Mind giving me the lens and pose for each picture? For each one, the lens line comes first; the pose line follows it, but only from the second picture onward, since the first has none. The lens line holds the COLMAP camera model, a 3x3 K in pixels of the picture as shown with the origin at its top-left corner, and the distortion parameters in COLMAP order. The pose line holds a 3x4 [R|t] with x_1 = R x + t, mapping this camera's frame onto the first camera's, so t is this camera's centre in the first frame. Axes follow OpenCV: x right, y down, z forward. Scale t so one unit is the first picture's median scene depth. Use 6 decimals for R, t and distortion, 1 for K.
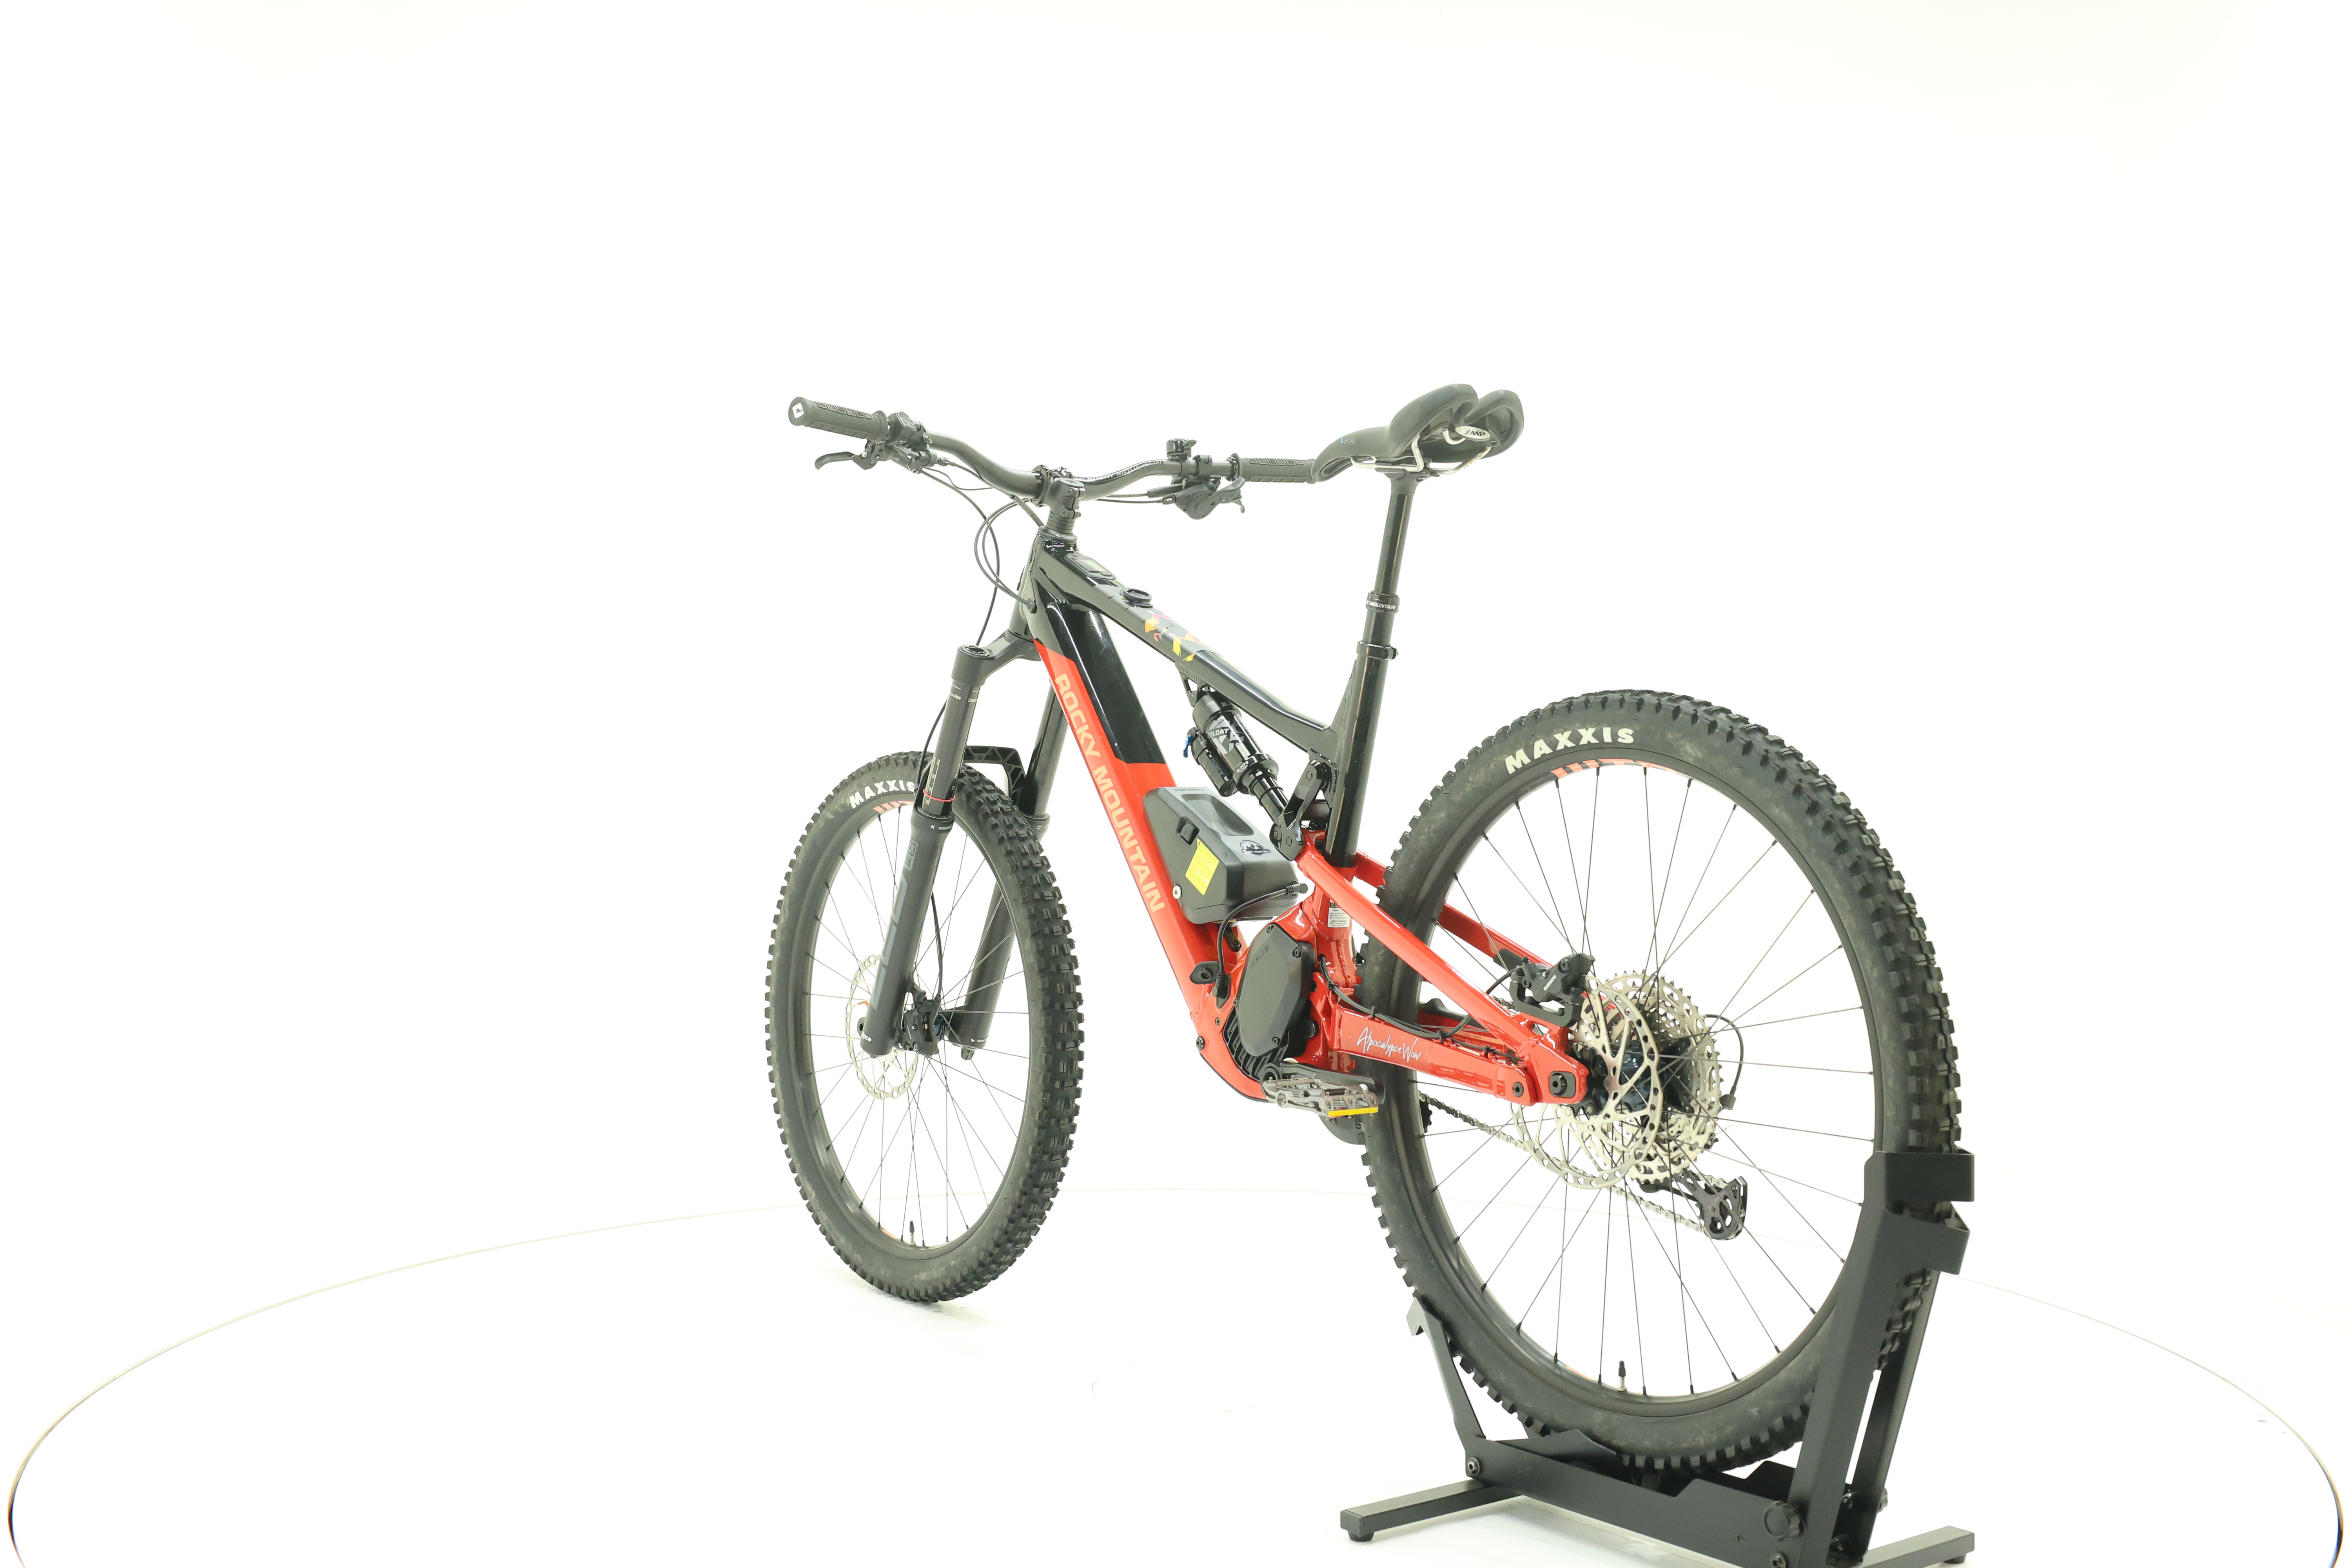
lens RADIAL K [[2526.5, 0, 1185.8], [0, 2526.5, 767.2], [0, 0, 1]] dist [0.003303, 0.000000]
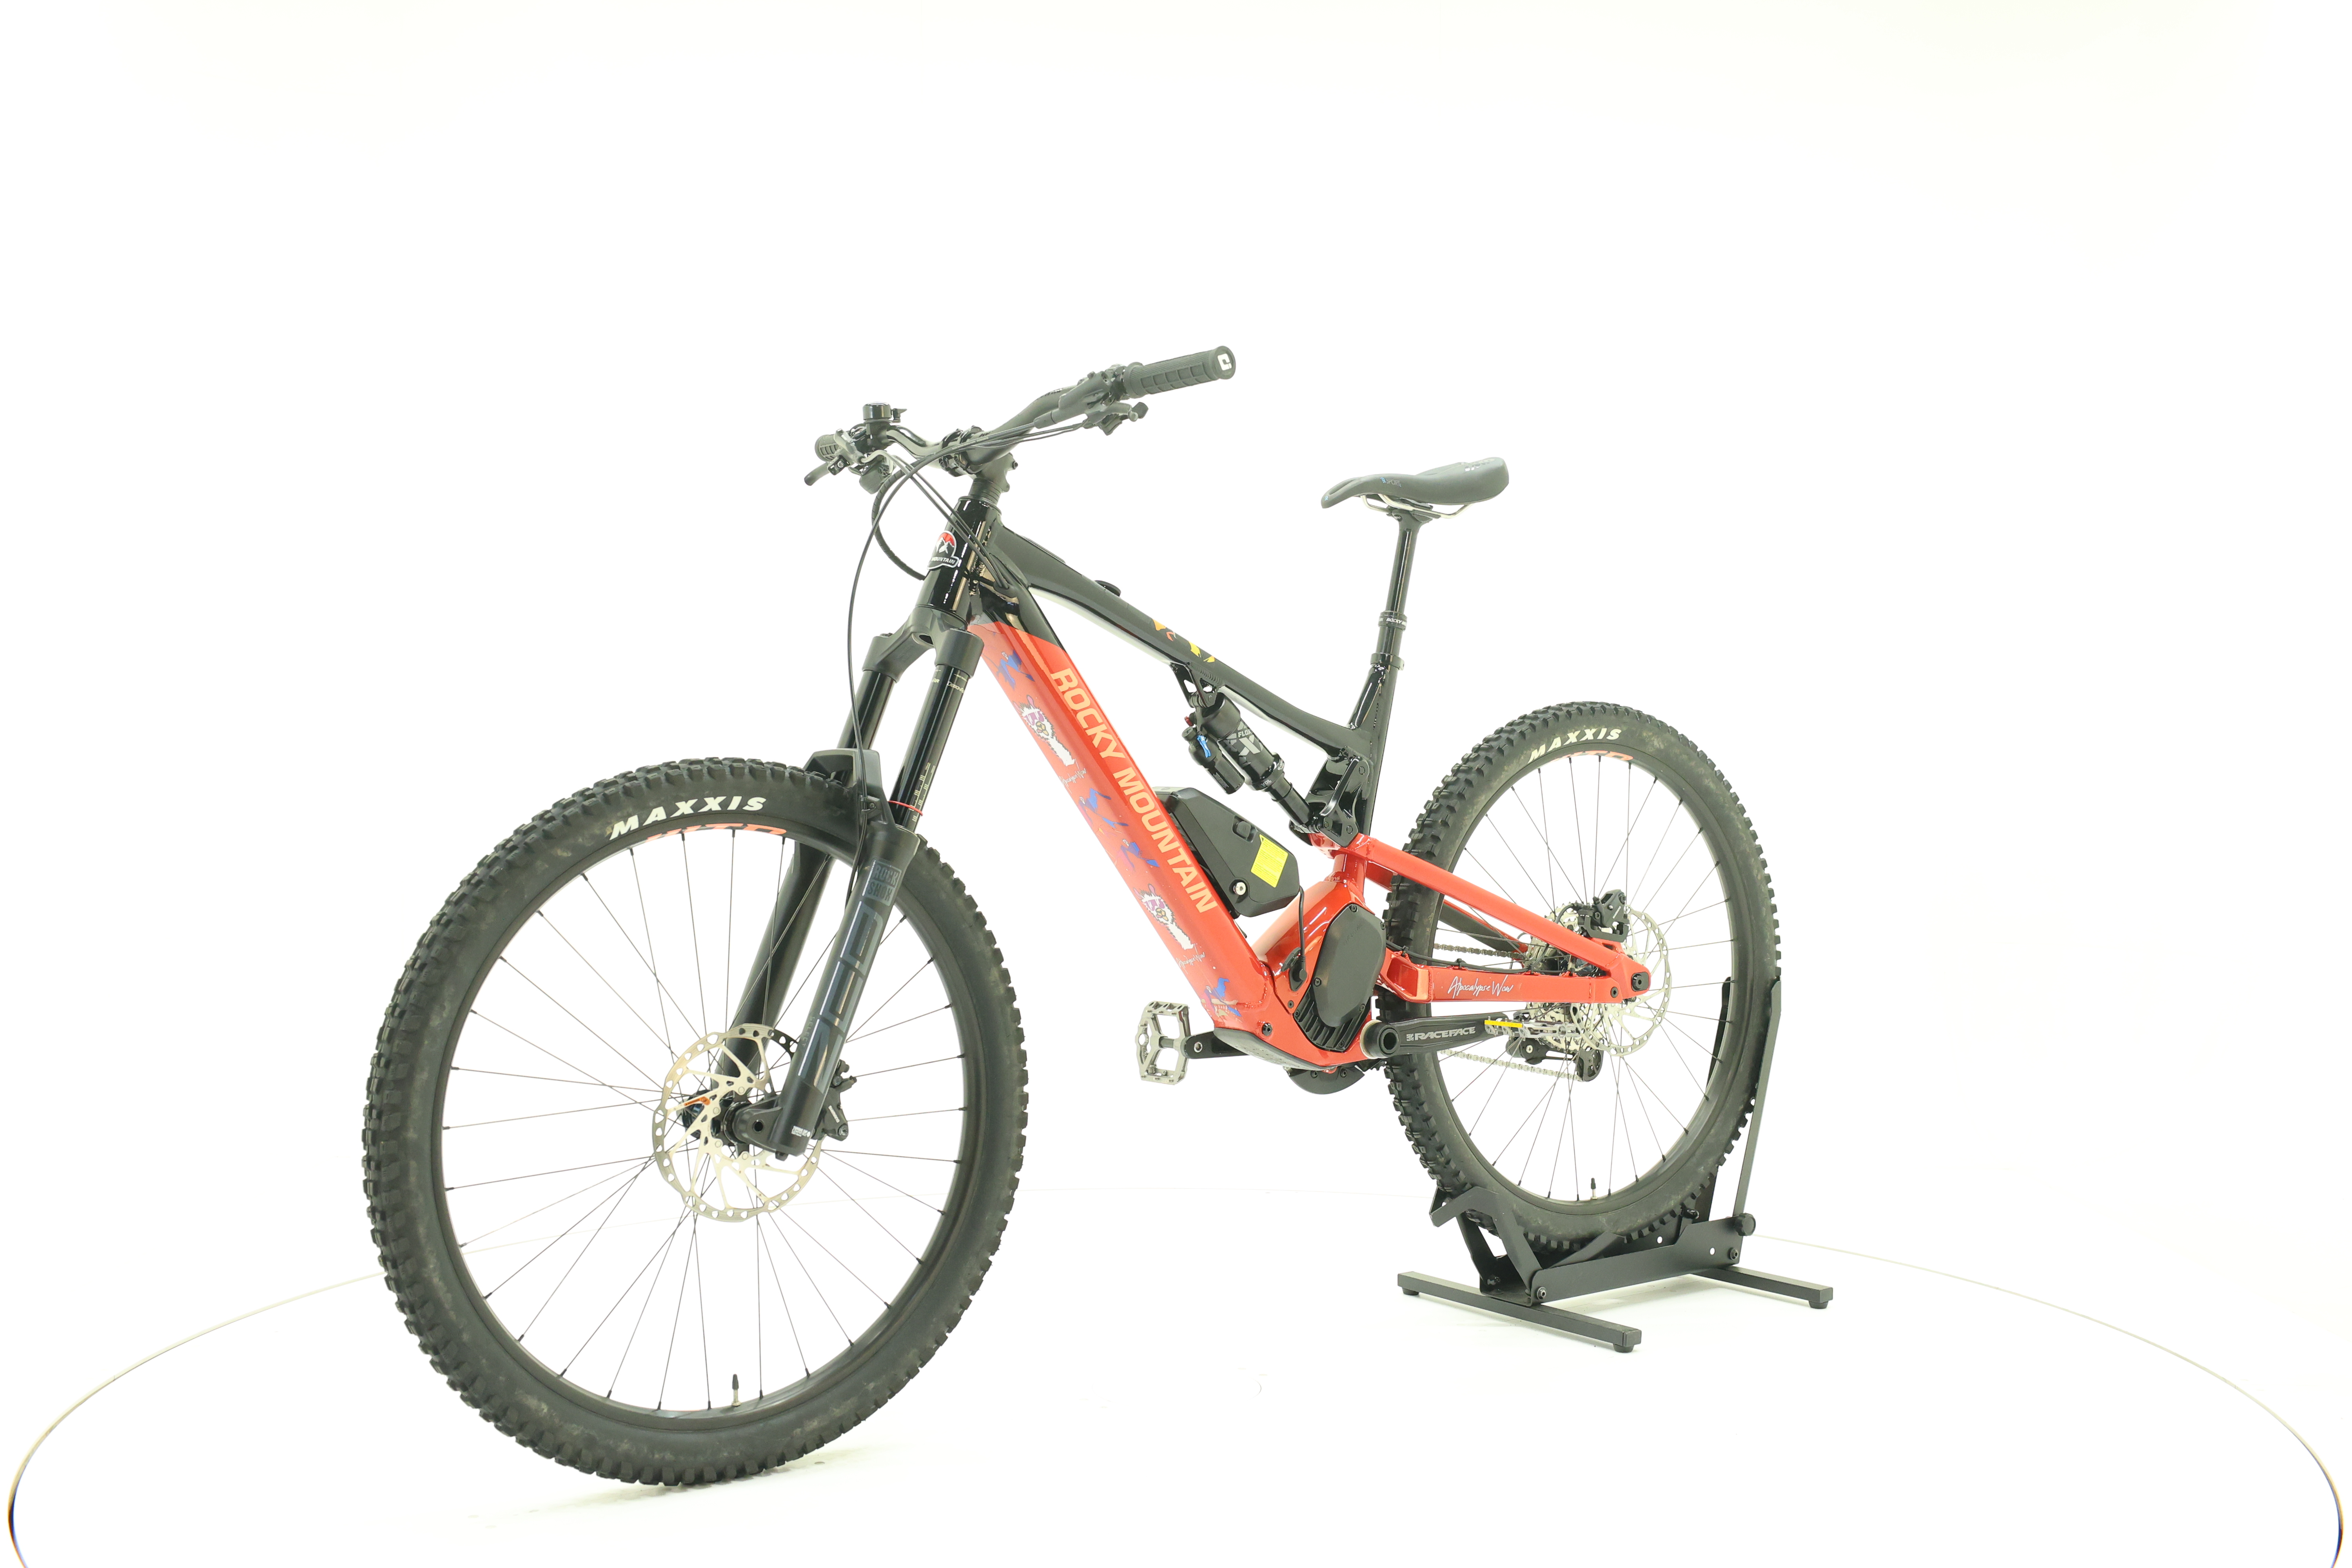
lens RADIAL K [[2526.5, 0, 1173.7], [0, 2526.5, 776.9], [0, 0, 1]] dist [0.003303, 0.000000]
pose [[0.002630, -0.022559, 0.999742, -1.015522], [0.011305, 0.999682, 0.022528, -0.018913], [-0.999933, 0.011243, 0.002884, 1.012380]]
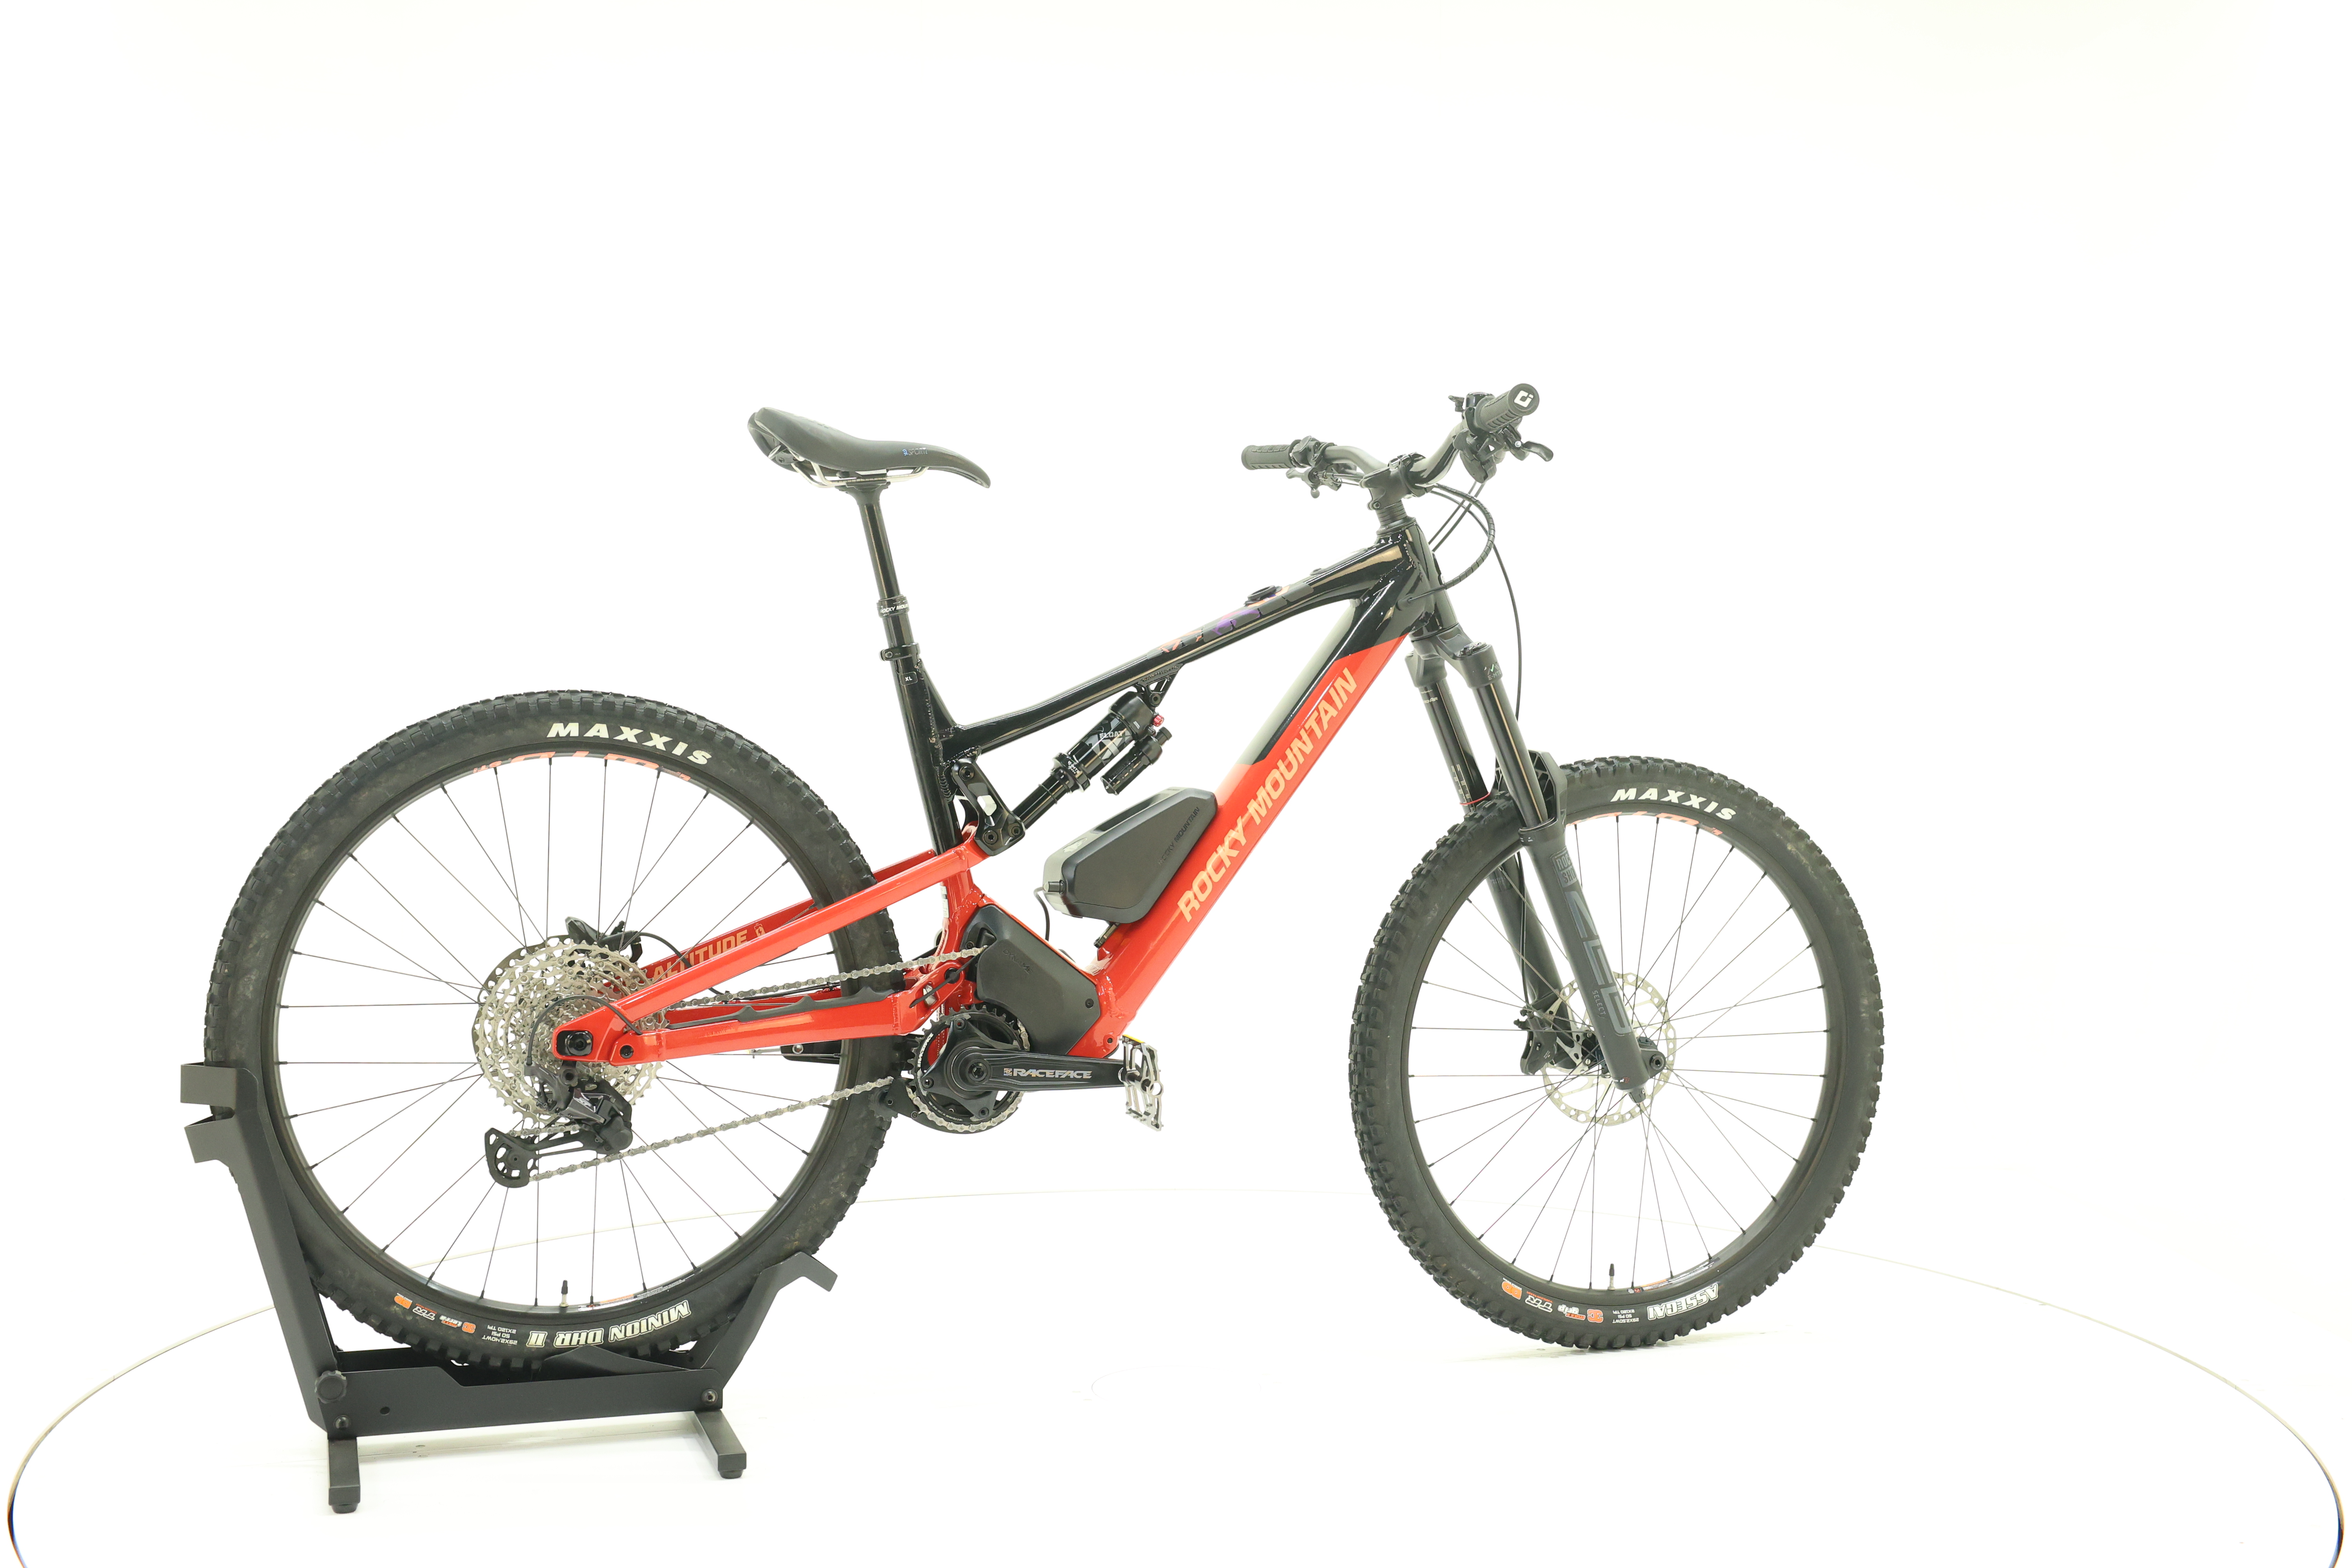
lens RADIAL K [[2526.5, 0, 1178.7], [0, 2526.5, 784.5], [0, 0, 1]] dist [0.003303, 0.000000]
pose [[-0.313276, 0.014353, -0.949554, 0.959185], [-0.019914, 0.999567, 0.021679, -0.015006], [0.949453, 0.025701, -0.312854, 1.330032]]
